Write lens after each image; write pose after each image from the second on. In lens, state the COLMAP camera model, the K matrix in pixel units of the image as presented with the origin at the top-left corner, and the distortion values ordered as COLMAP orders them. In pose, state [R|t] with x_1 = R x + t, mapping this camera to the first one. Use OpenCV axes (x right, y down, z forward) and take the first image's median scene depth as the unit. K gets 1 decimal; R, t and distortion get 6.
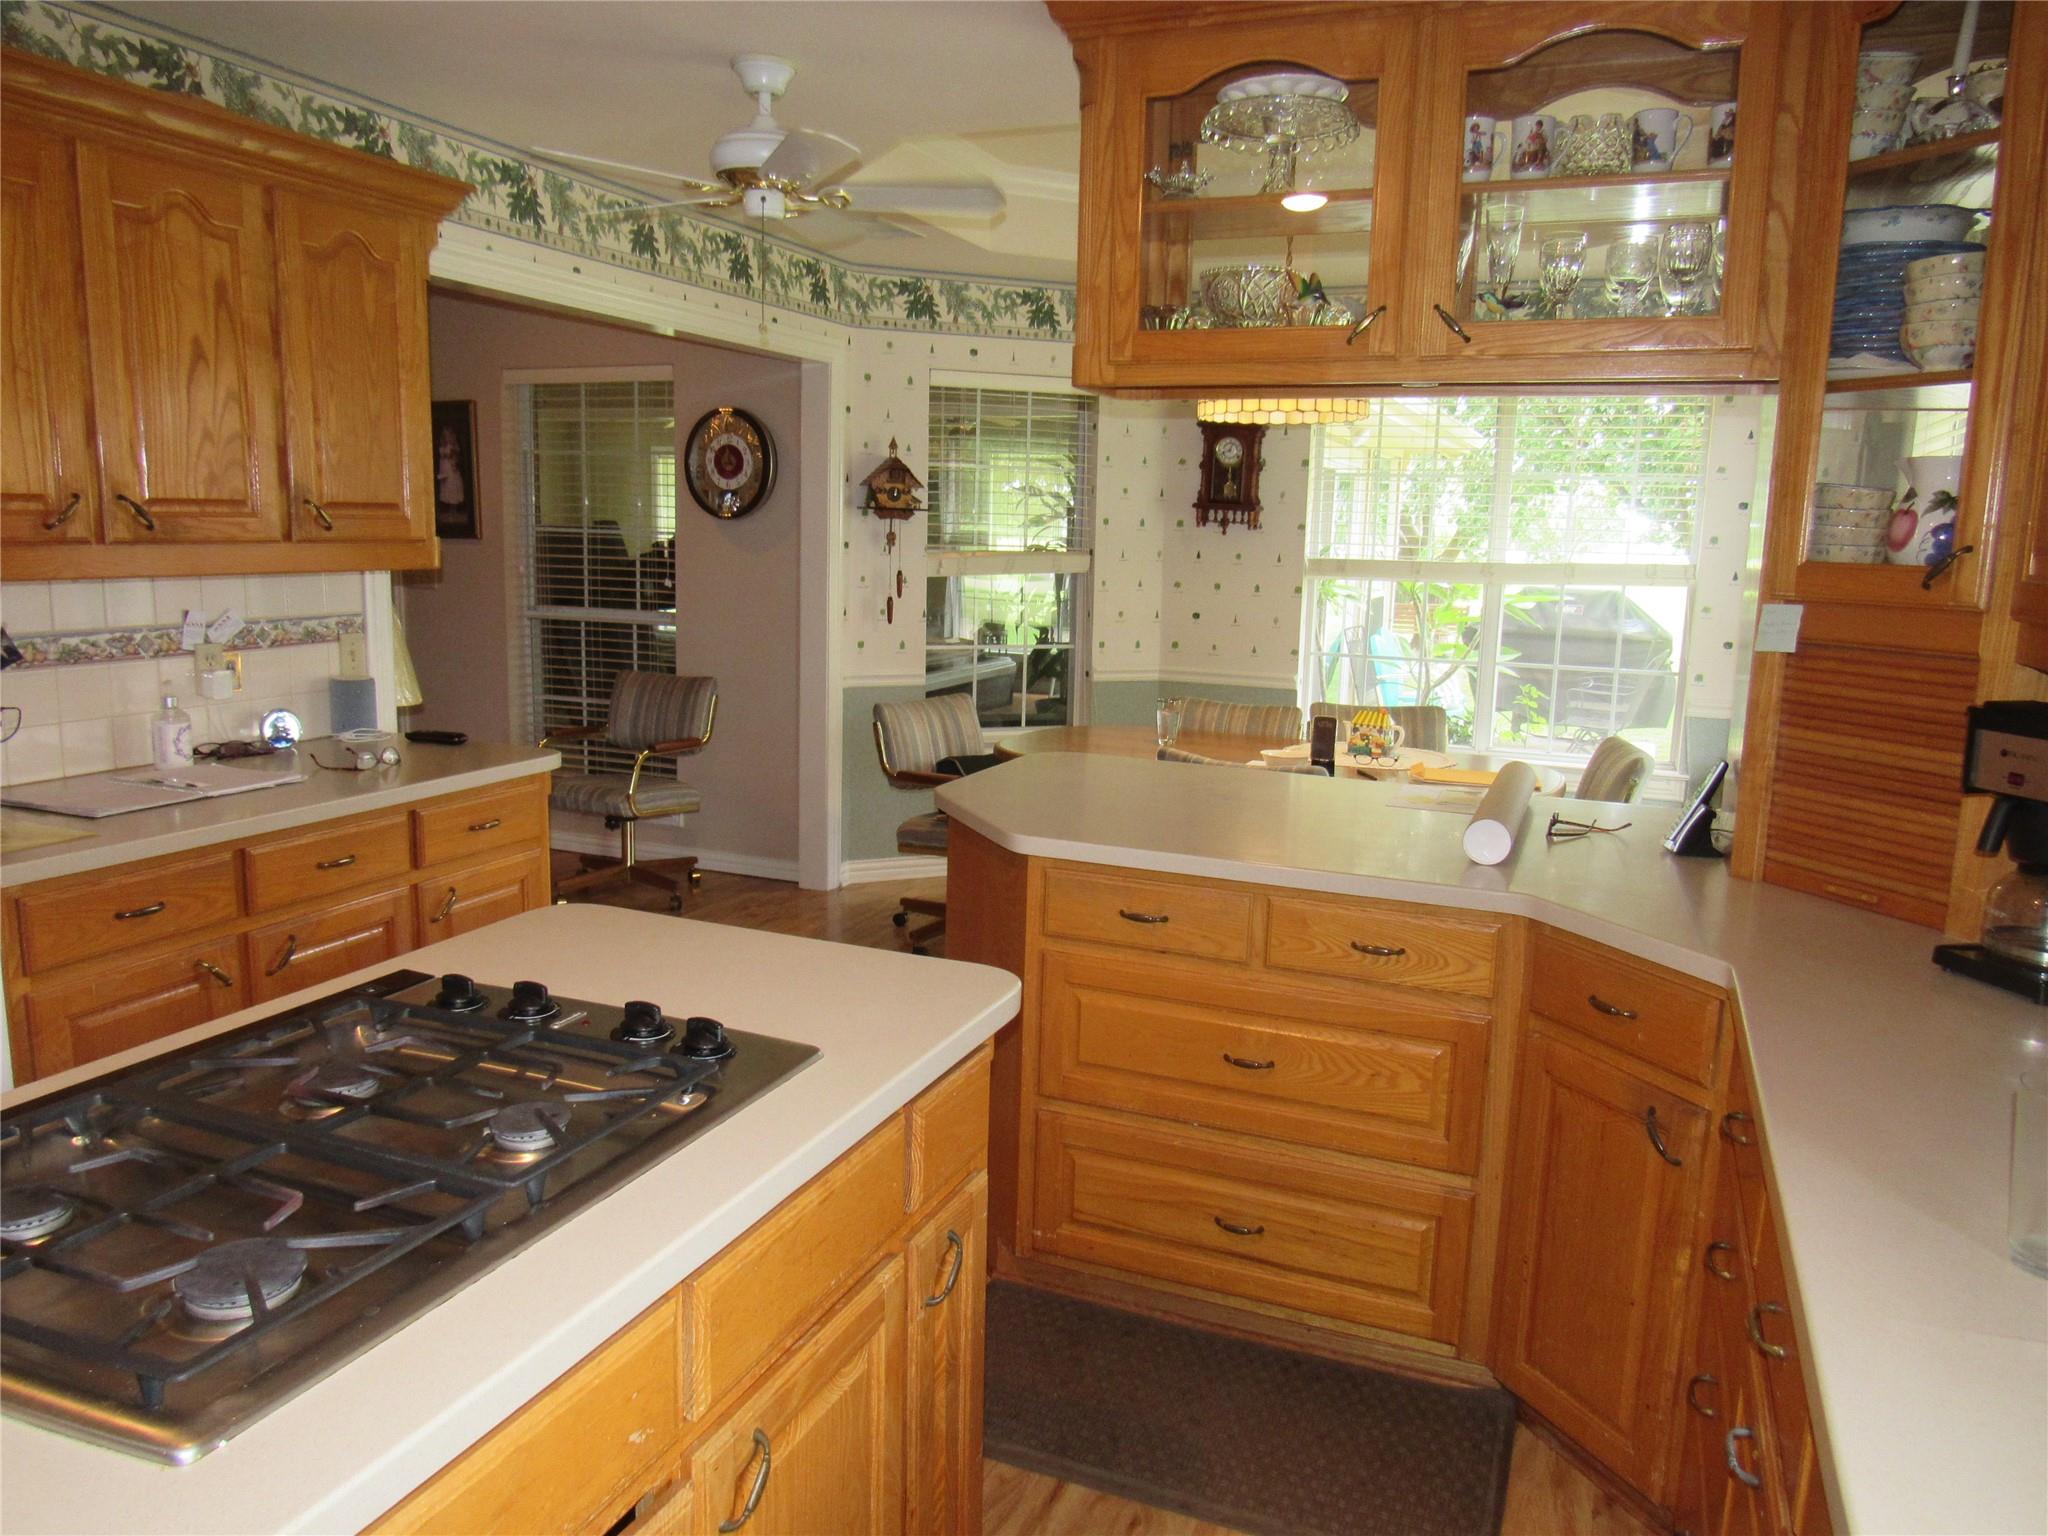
lens RADIAL K [[1458.0, 0, 1024.0], [0, 1458.0, 768.0], [0, 0, 1]] dist [-0.006184, -0.002216]
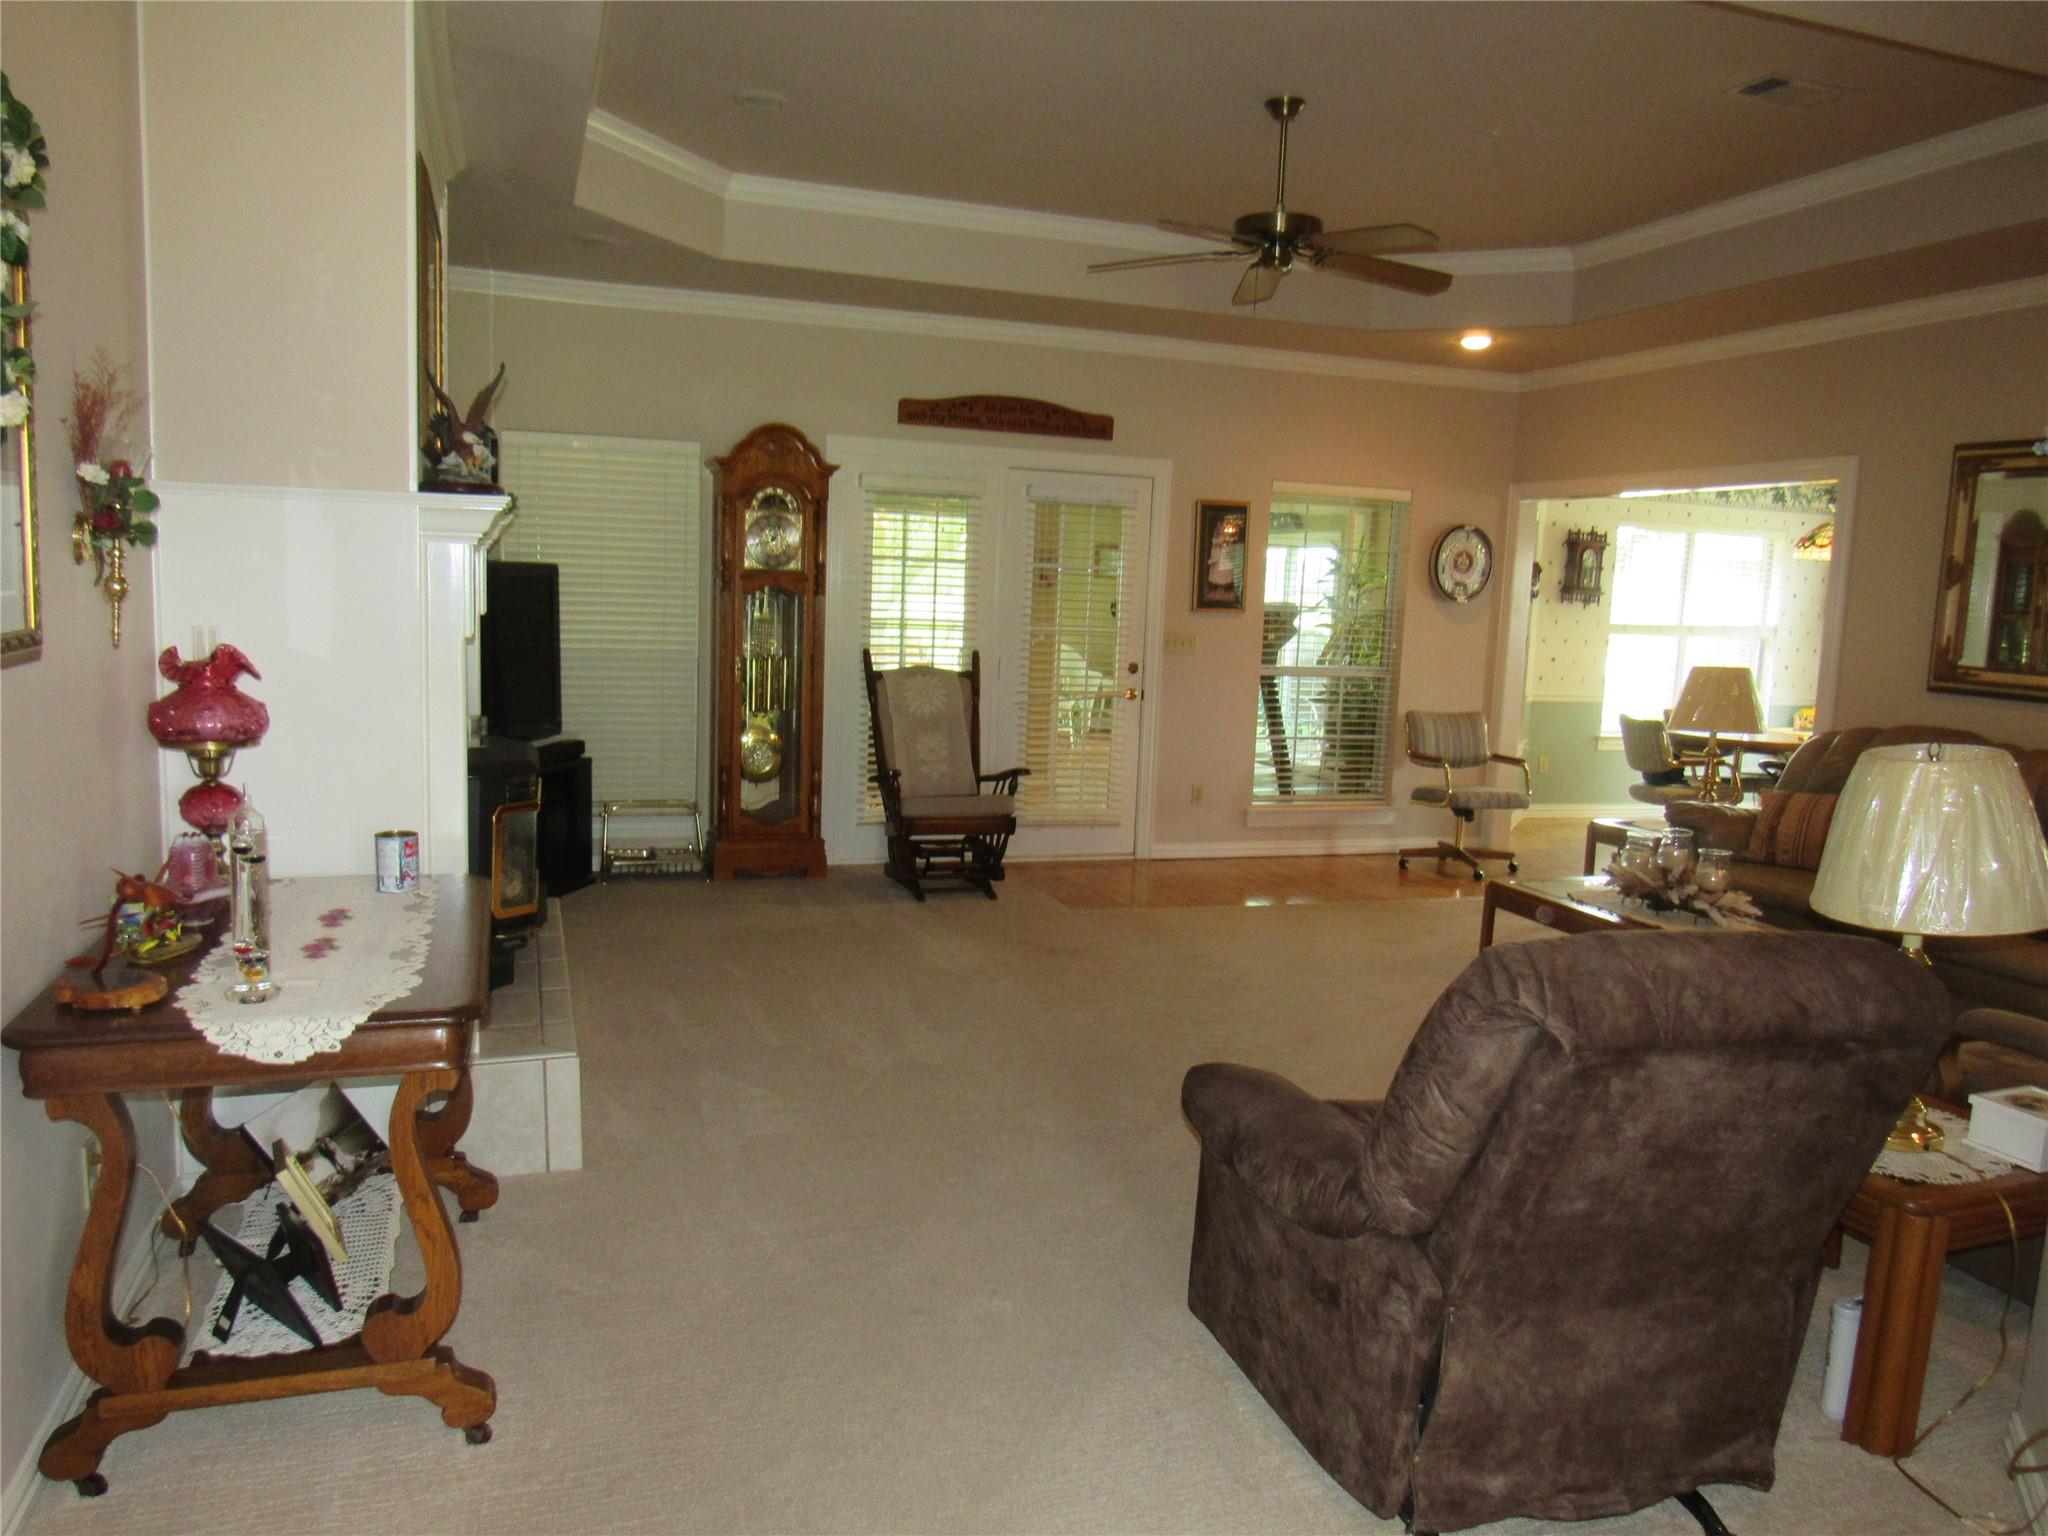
lens RADIAL K [[1458.0, 0, 1024.0], [0, 1458.0, 768.0], [0, 0, 1]] dist [-0.006184, -0.002216]
pose [[0.749259, -0.075235, 0.657990, -1.472064], [0.089584, 0.995909, 0.011863, -0.058641], [-0.656190, 0.050057, 0.752934, 0.190280]]
